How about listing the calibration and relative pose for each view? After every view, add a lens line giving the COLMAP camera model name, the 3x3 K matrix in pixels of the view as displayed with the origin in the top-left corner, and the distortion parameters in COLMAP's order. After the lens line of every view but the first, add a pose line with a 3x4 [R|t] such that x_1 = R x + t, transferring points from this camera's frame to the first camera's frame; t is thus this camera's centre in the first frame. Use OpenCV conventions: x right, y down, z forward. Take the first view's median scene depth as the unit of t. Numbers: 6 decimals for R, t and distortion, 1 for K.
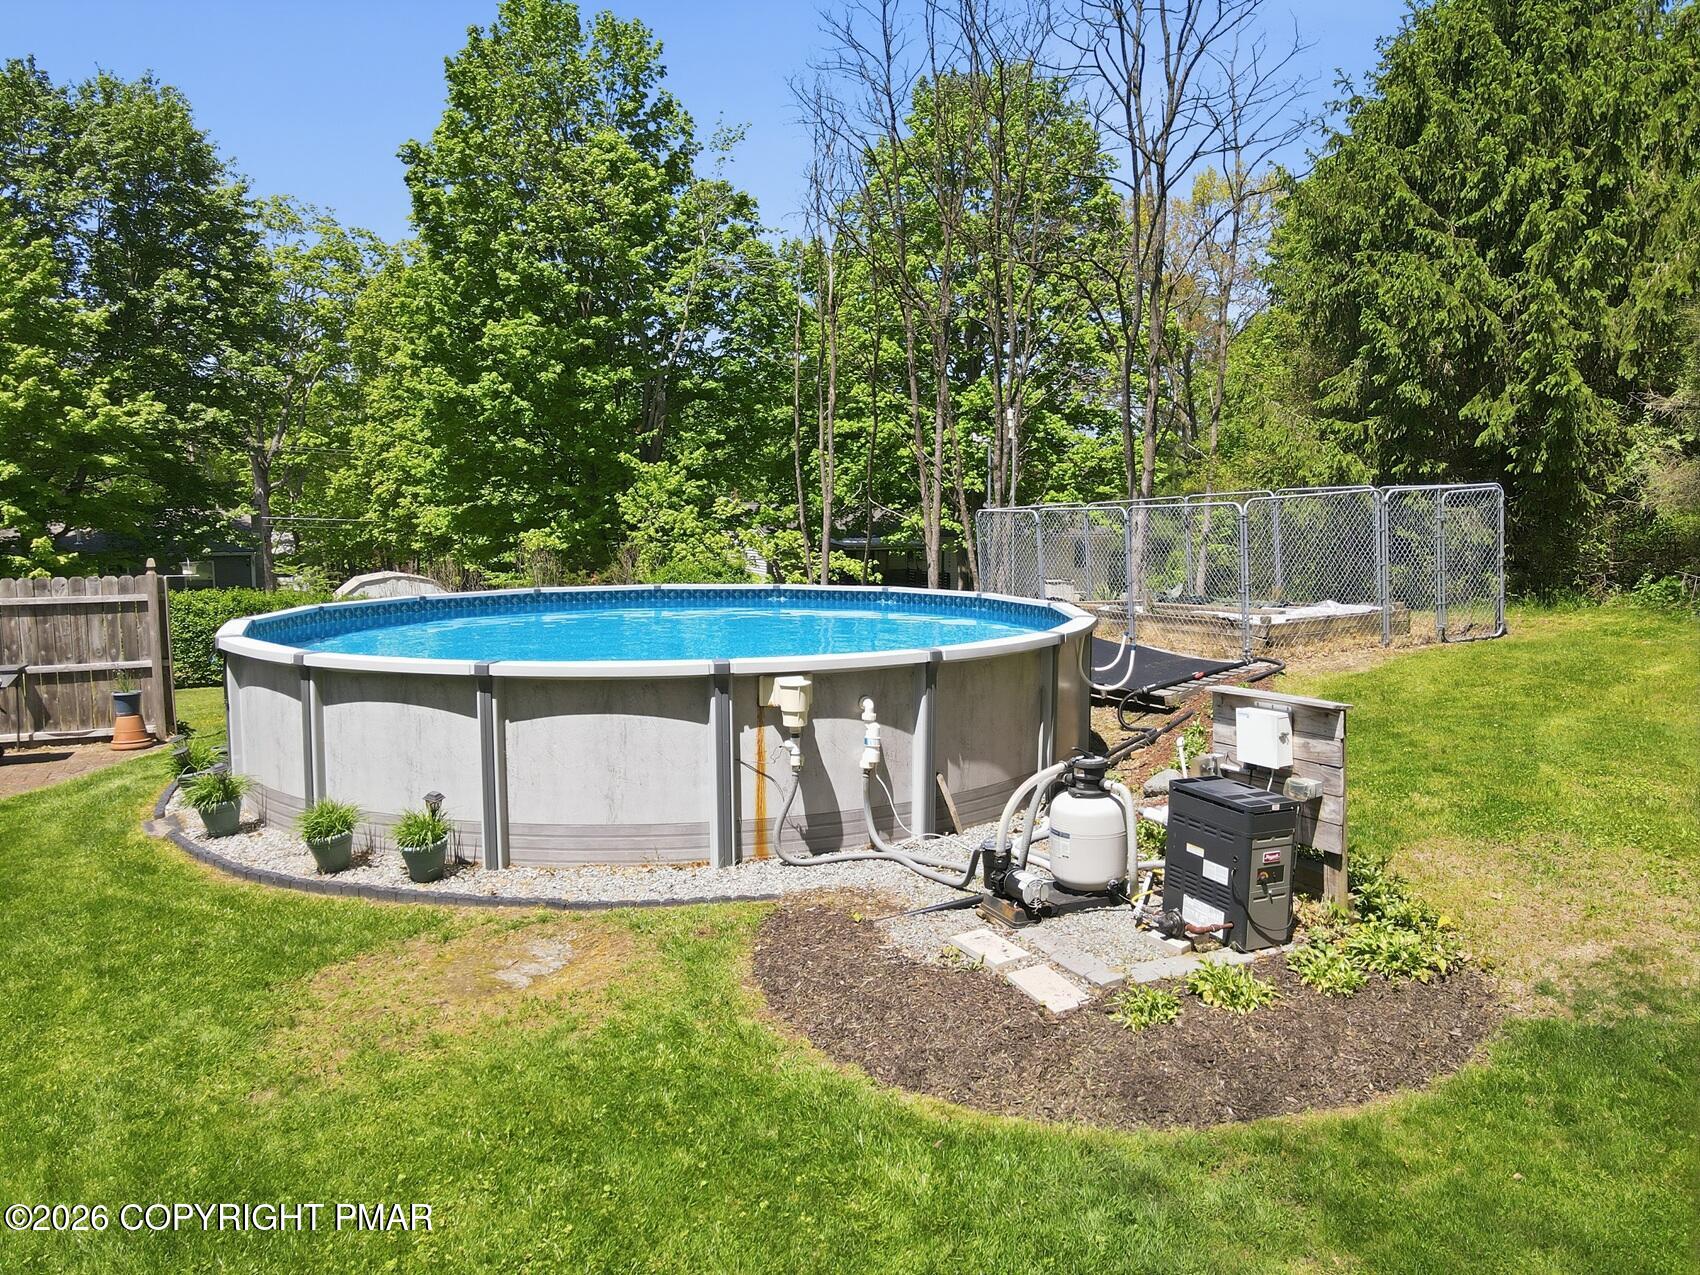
lens RADIAL K [[1253.3, 0, 862.1], [0, 1253.3, 635.8], [0, 0, 1]] dist [-0.000473, 0.009911]
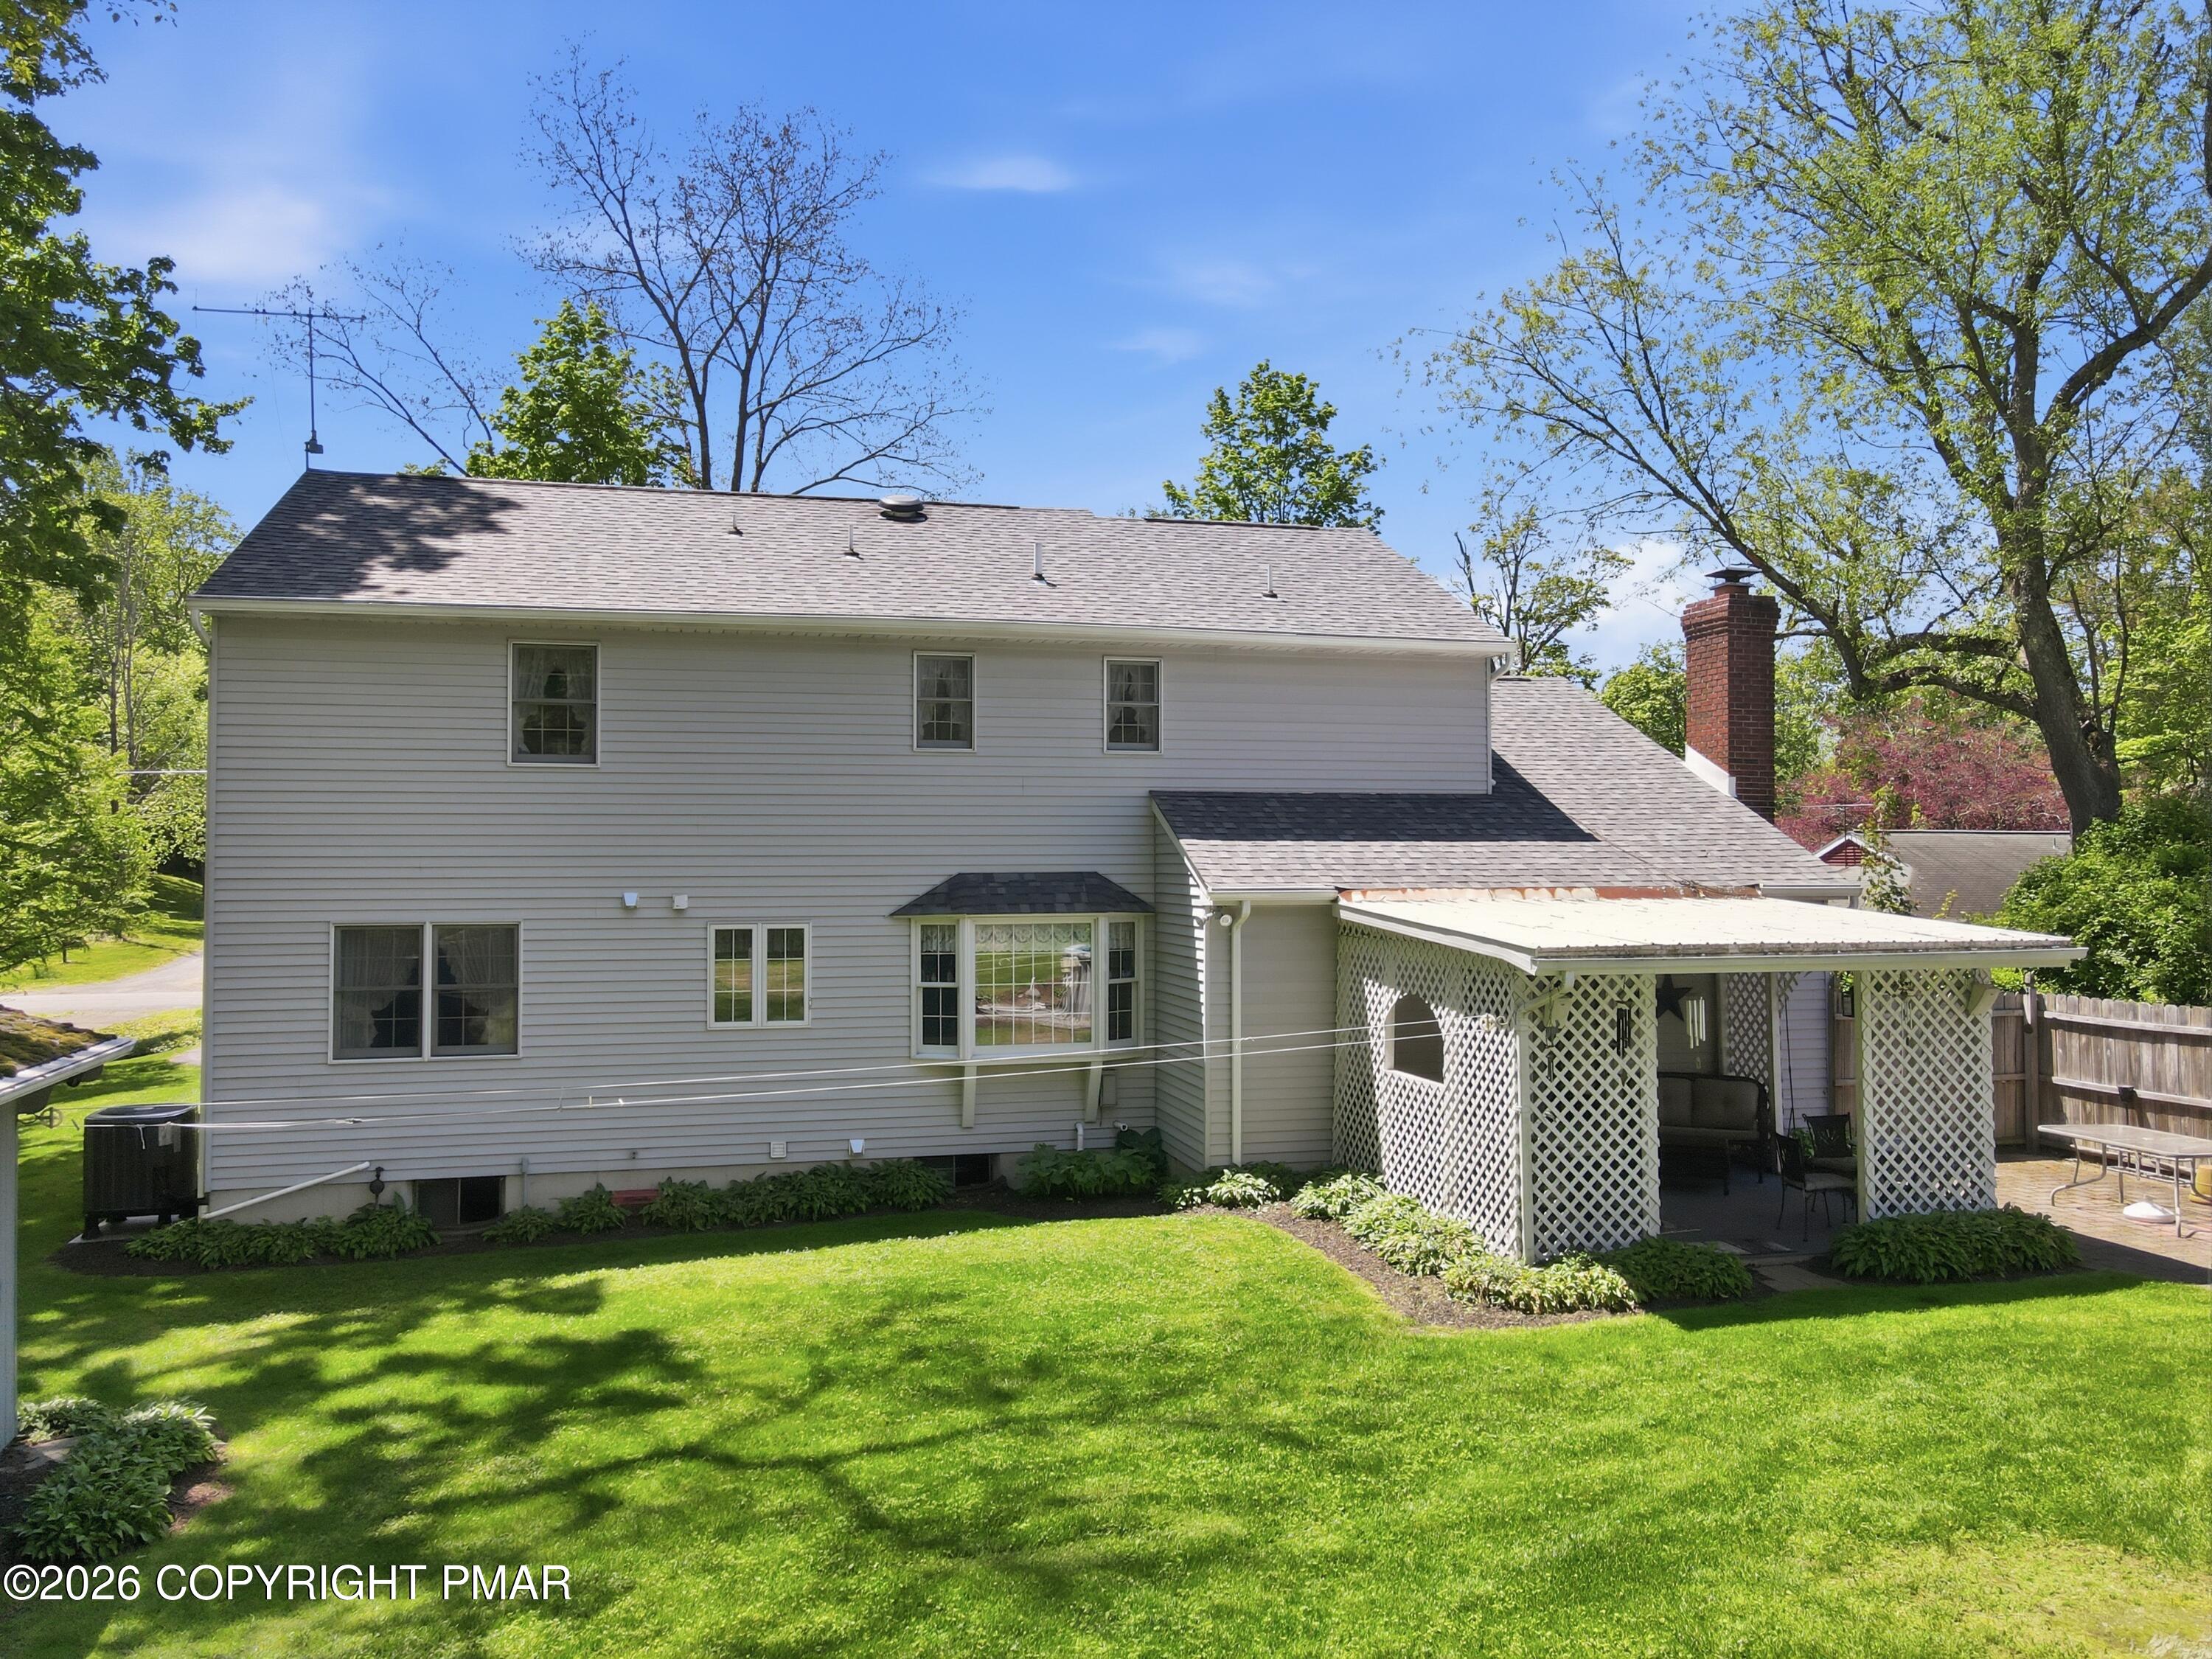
lens RADIAL K [[1630.6, 0, 1119.9], [0, 1630.6, 830.1], [0, 0, 1]] dist [-0.007014, 0.042930]
pose [[-0.170918, -0.020222, -0.985078, 0.403770], [-0.101029, 0.994879, -0.002894, -0.076119], [0.980092, 0.099027, -0.172086, 0.245270]]
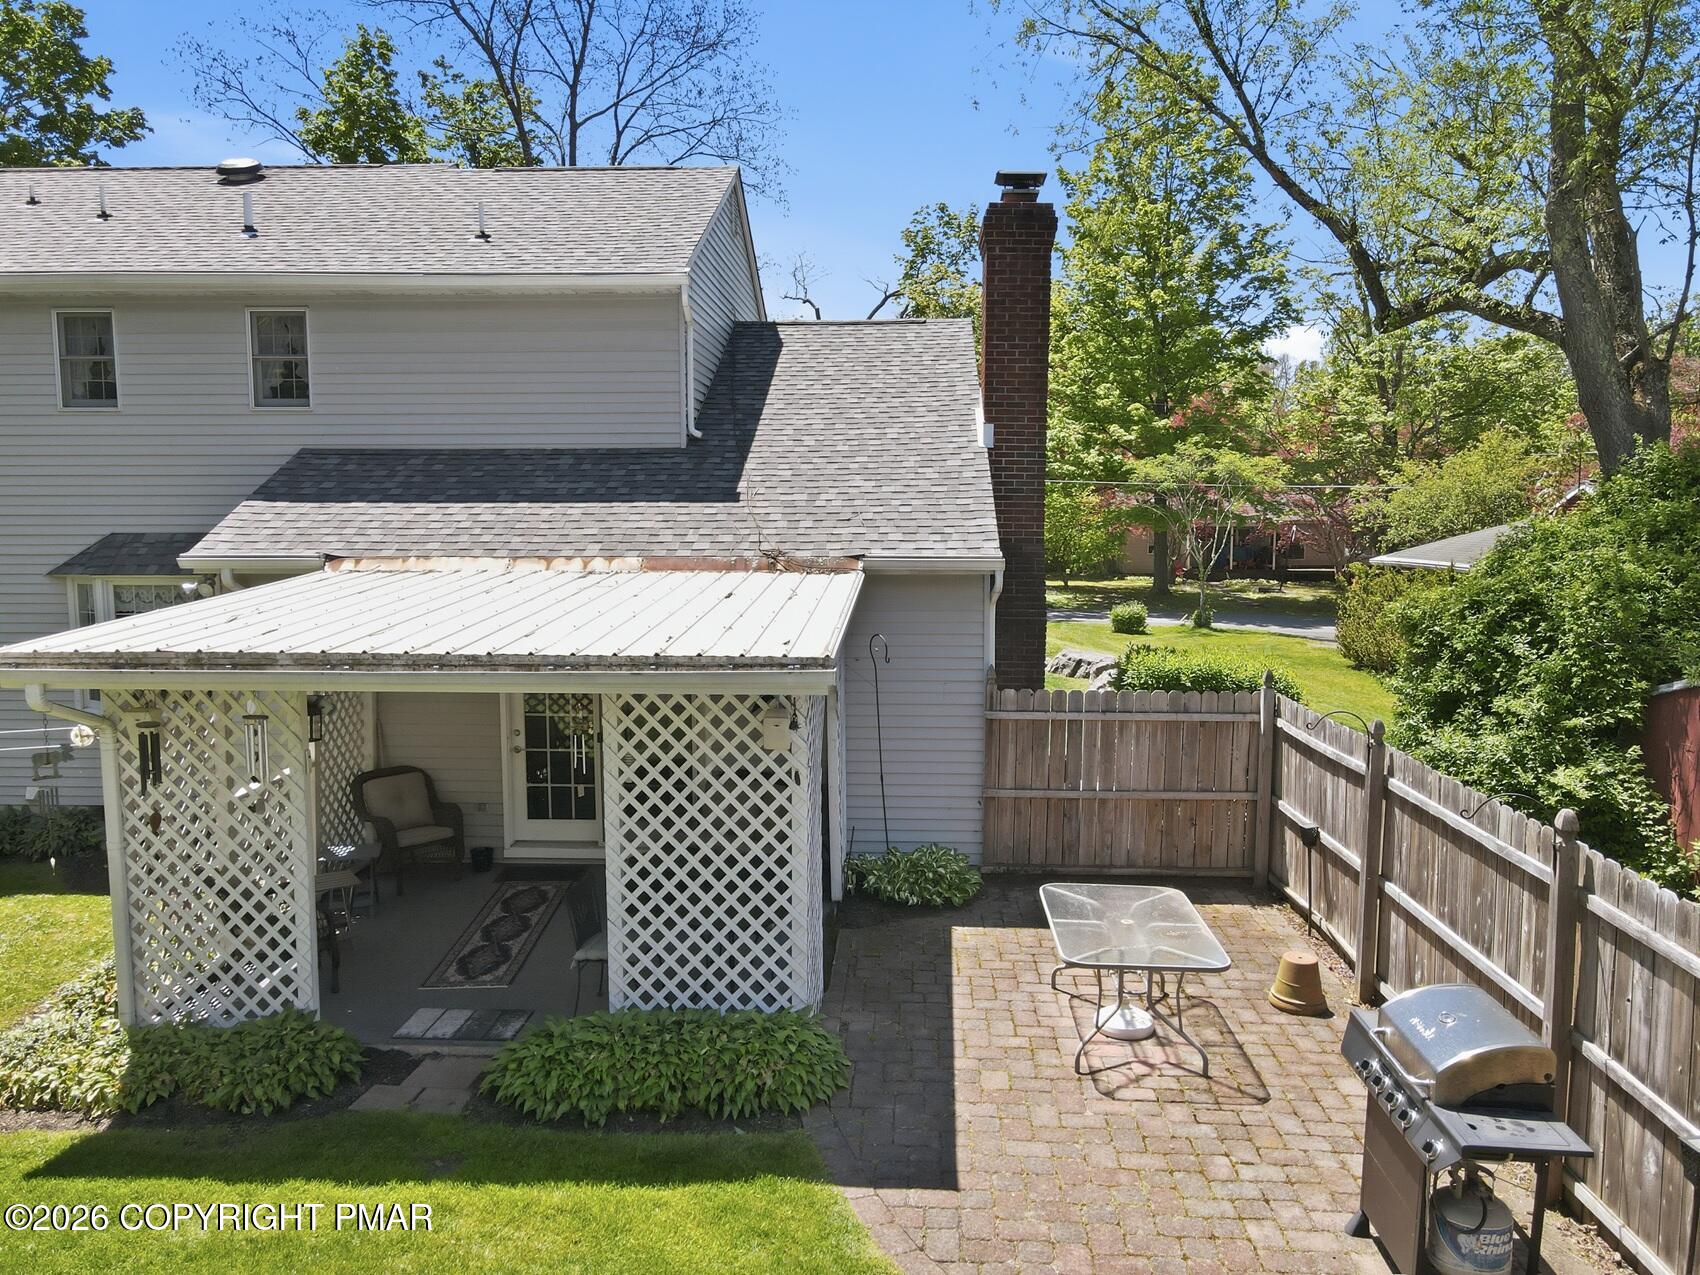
lens RADIAL K [[1253.3, 0, 862.1], [0, 1253.3, 635.8], [0, 0, 1]] dist [-0.000473, 0.009911]
pose [[-0.446434, 0.093466, -0.889922, -0.217762], [-0.093469, 0.984218, 0.150259, -0.159112], [0.889921, 0.150261, -0.430652, 0.880455]]
